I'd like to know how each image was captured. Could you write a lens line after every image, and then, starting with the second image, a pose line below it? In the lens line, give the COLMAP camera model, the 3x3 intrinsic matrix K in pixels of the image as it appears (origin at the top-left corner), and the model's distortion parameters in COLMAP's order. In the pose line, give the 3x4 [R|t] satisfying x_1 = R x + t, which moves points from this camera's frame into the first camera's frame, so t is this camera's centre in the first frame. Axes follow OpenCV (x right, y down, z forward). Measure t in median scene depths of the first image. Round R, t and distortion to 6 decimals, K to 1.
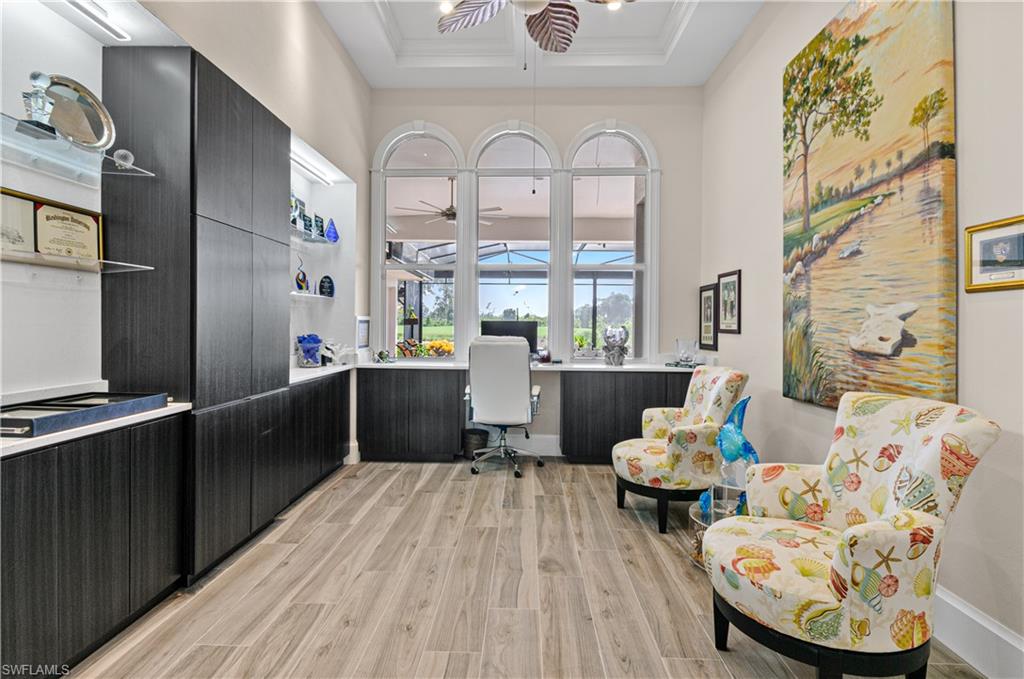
lens RADIAL K [[490.5, 0, 511.5], [0, 490.5, 328.3], [0, 0, 1]] dist [0.000525, 0.000166]
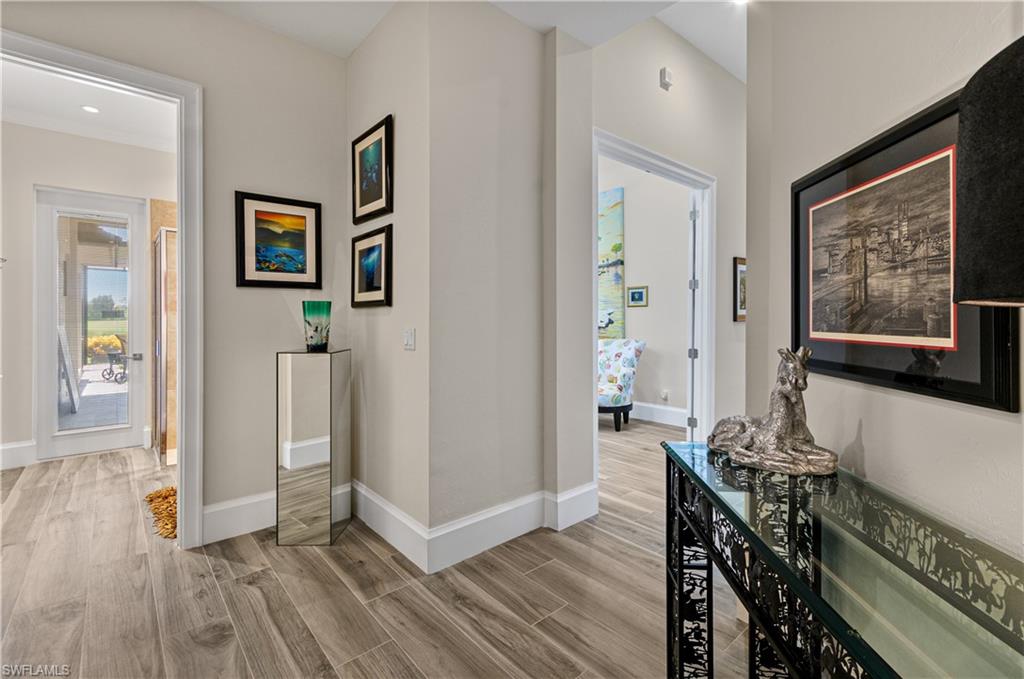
lens RADIAL K [[459.4, 0, 511.6], [0, 459.4, 319.4], [0, 0, 1]] dist [0.000209, 0.000035]
pose [[0.735019, -0.005090, 0.678027, -1.683702], [0.007474, 0.999972, -0.000596, 0.006915], [-0.678005, 0.005506, 0.735037, -0.719955]]
